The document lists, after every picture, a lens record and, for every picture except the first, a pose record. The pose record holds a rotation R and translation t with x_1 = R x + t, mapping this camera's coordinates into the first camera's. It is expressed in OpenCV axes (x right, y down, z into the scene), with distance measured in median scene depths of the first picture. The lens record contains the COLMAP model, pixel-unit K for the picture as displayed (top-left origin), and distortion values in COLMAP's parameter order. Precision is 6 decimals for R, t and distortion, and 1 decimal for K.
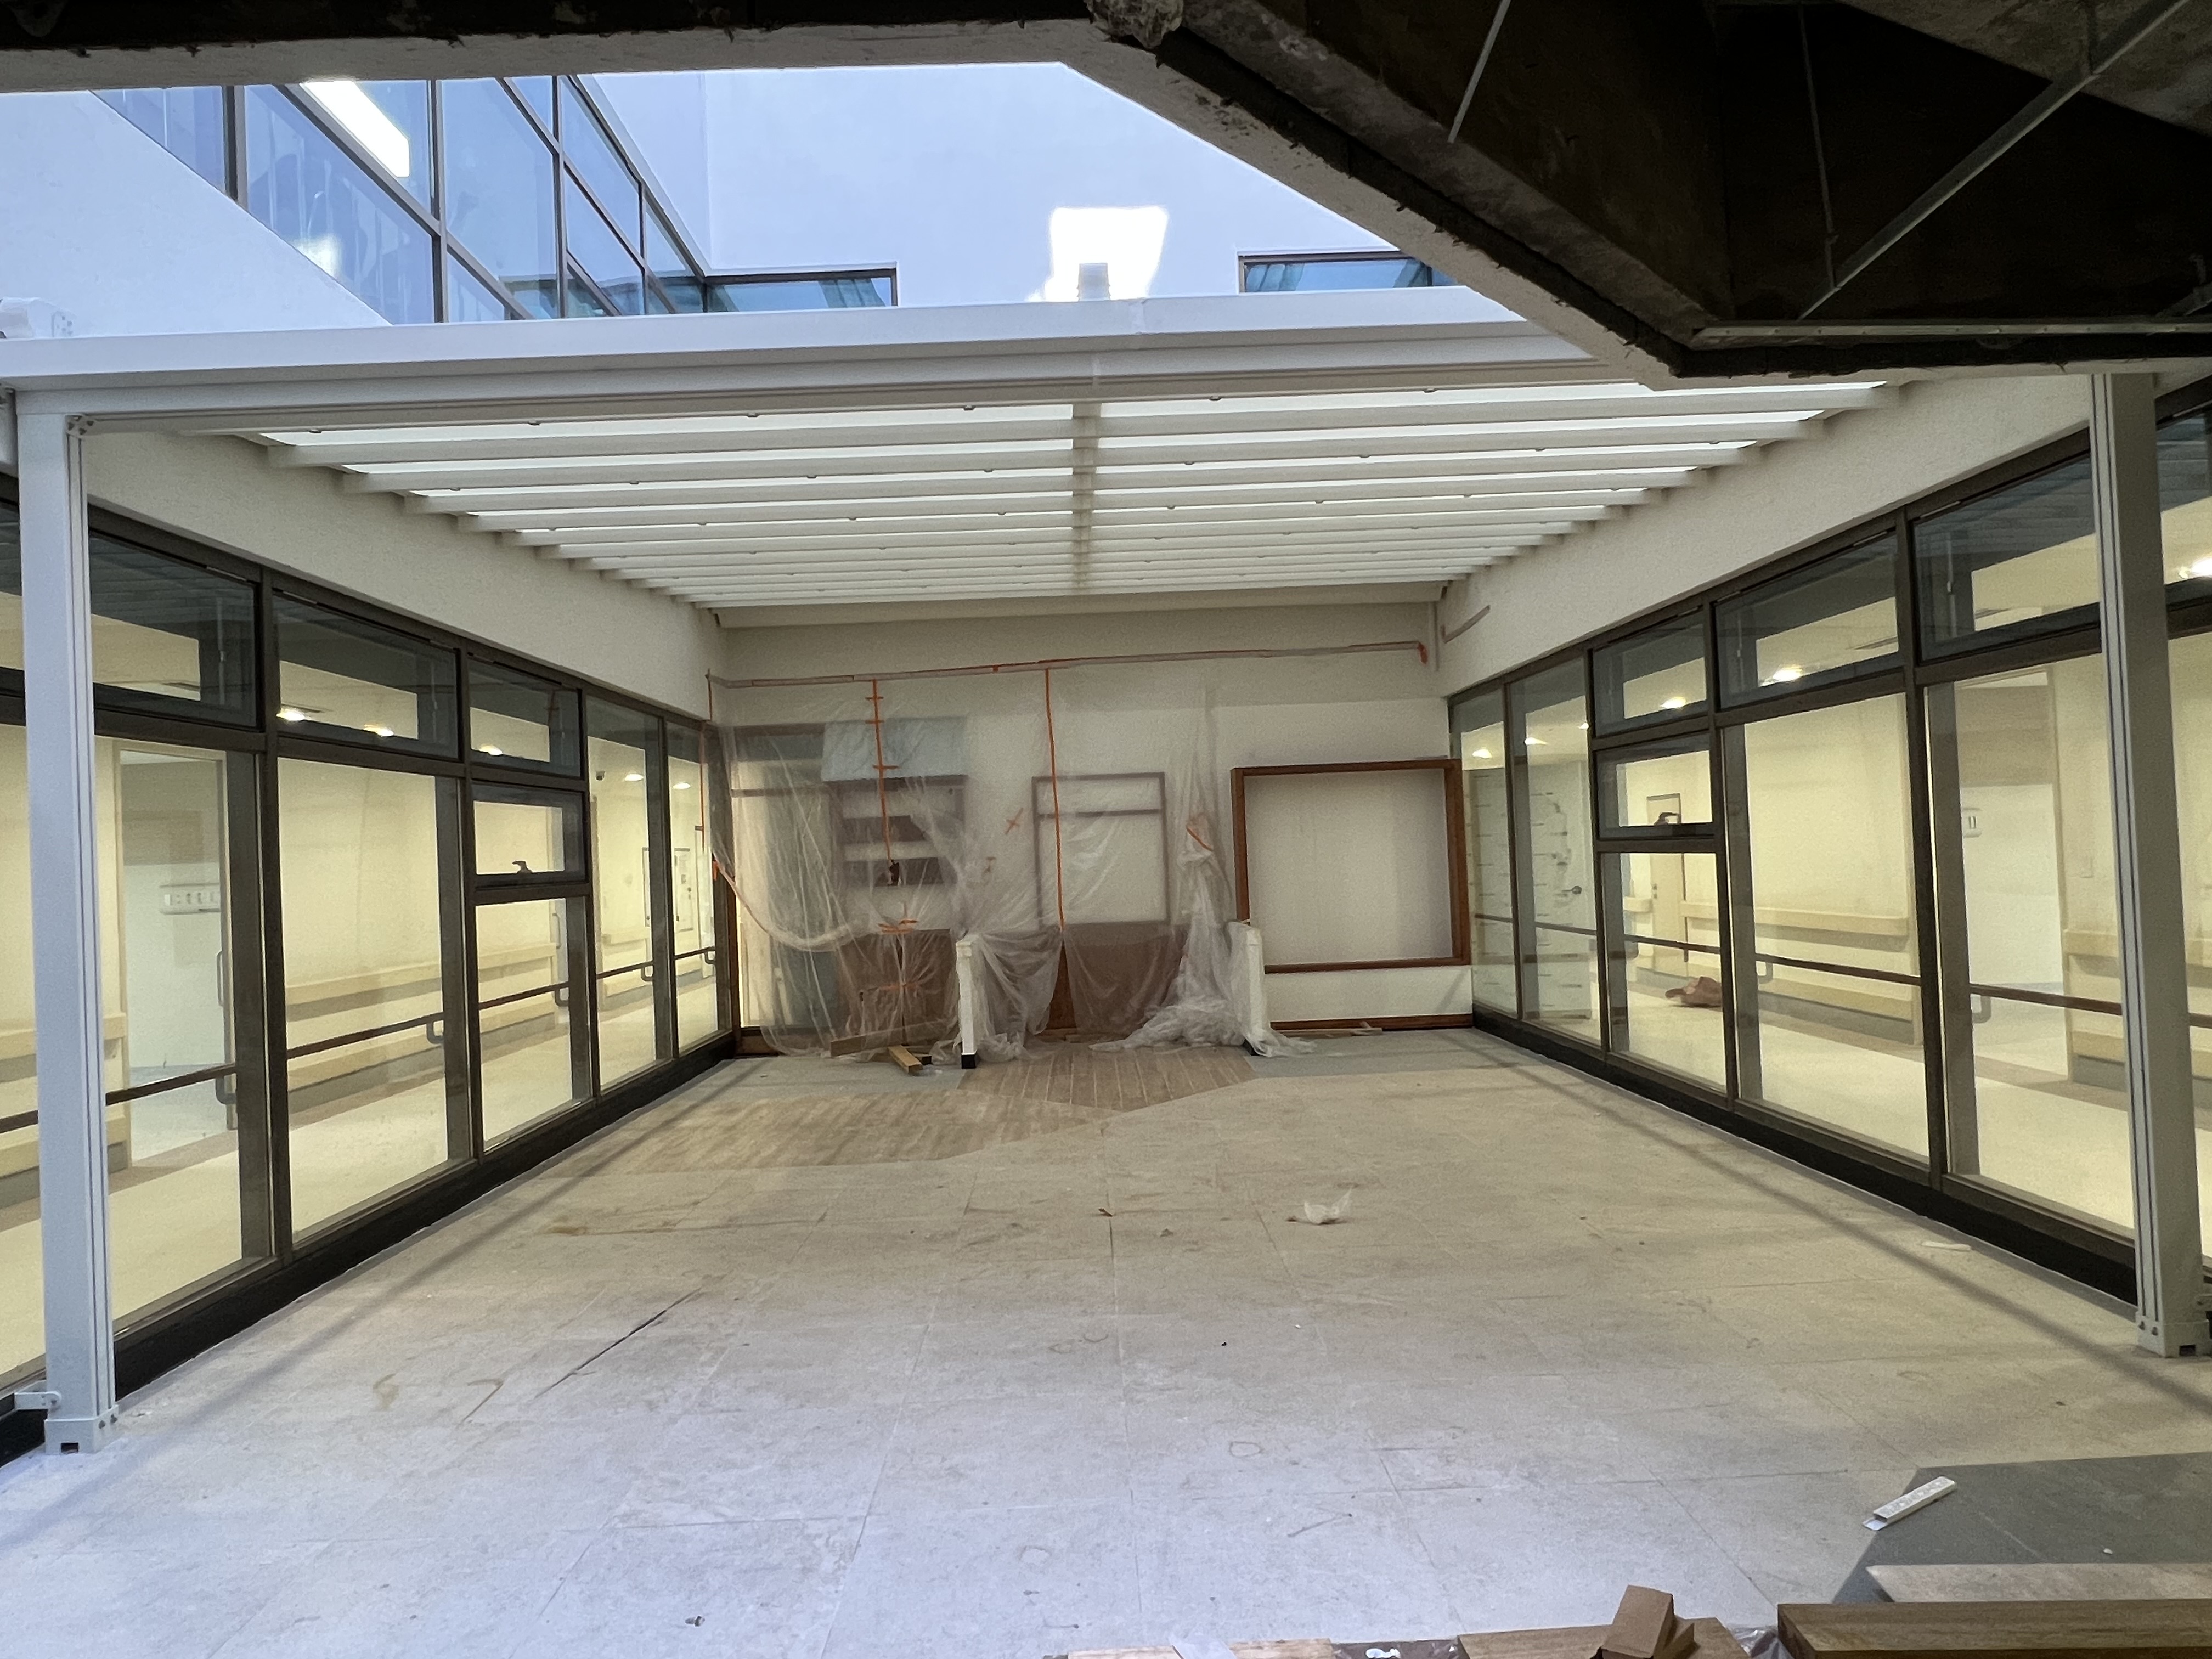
lens RADIAL K [[1290.1, 0, 1106.0], [0, 1290.1, 829.5], [0, 0, 1]] dist [0.006649, -0.002780]
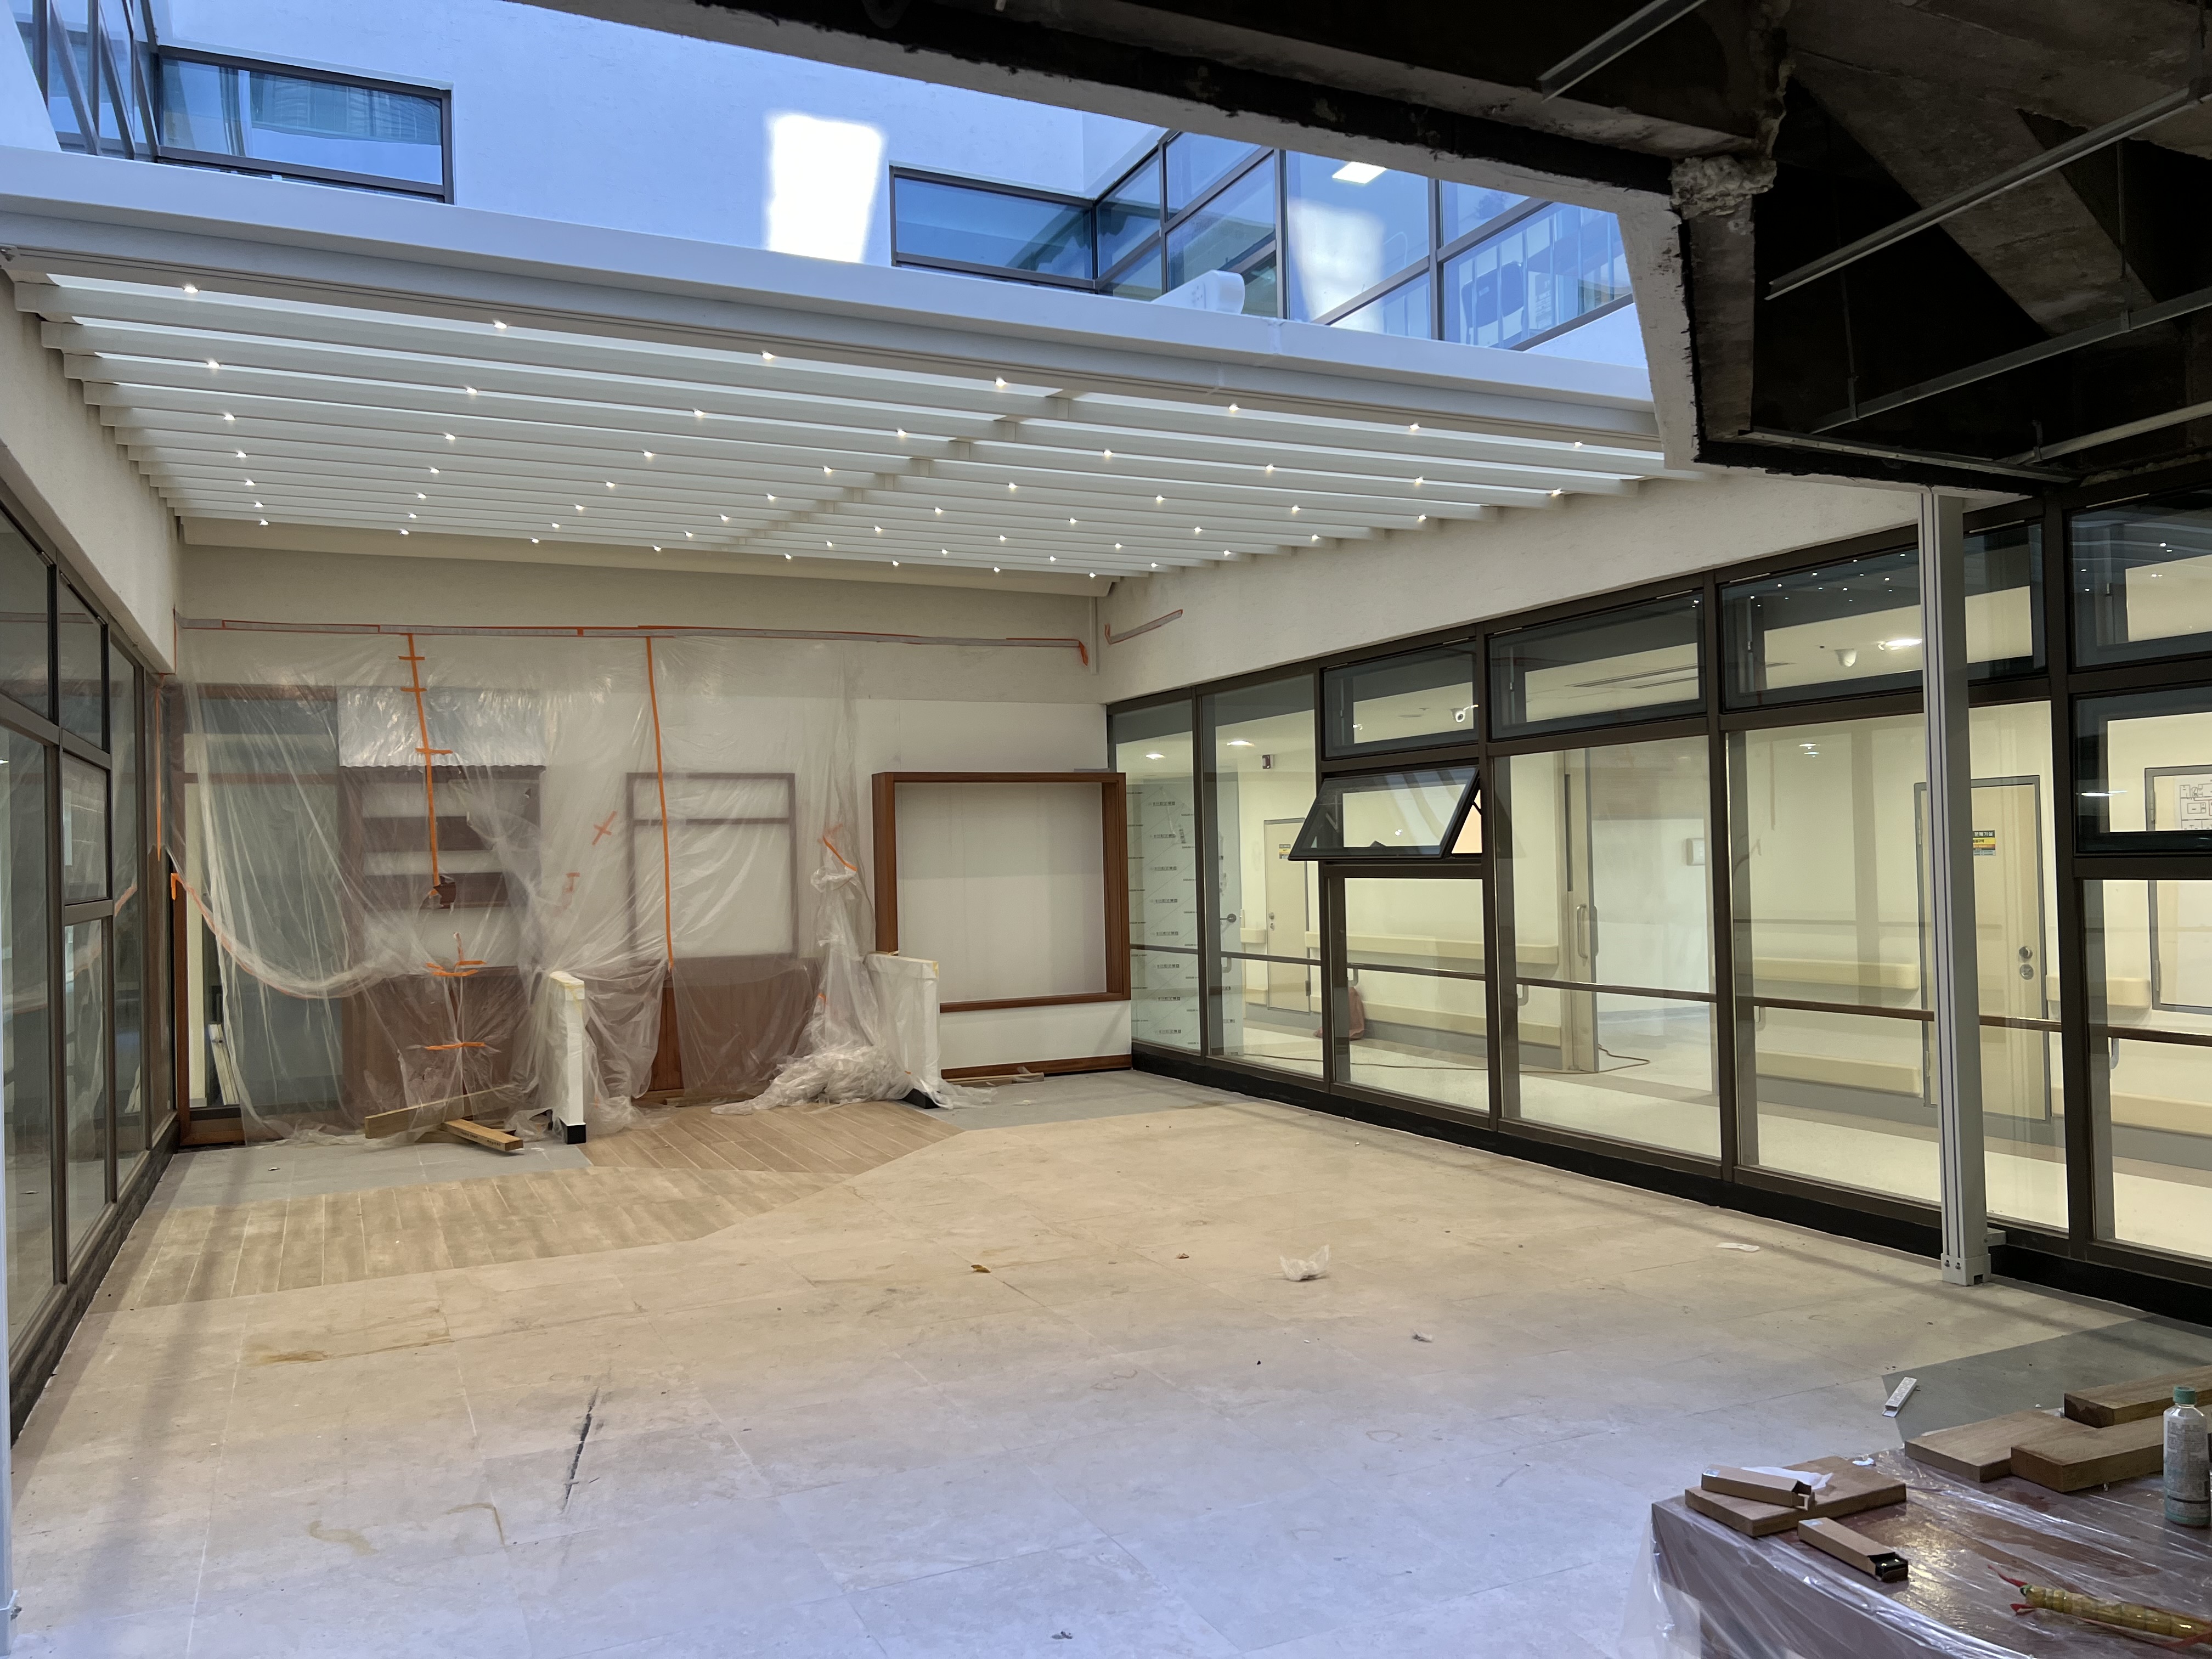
lens RADIAL K [[1642.1, 0, 1106.0], [0, 1642.1, 829.5], [0, 0, 1]] dist [0.069601, -0.063406]
pose [[0.910692, 0.027870, 0.412145, -0.277177], [-0.022837, 0.999592, -0.017132, 0.006460], [-0.412455, 0.006190, 0.910957, -0.057064]]
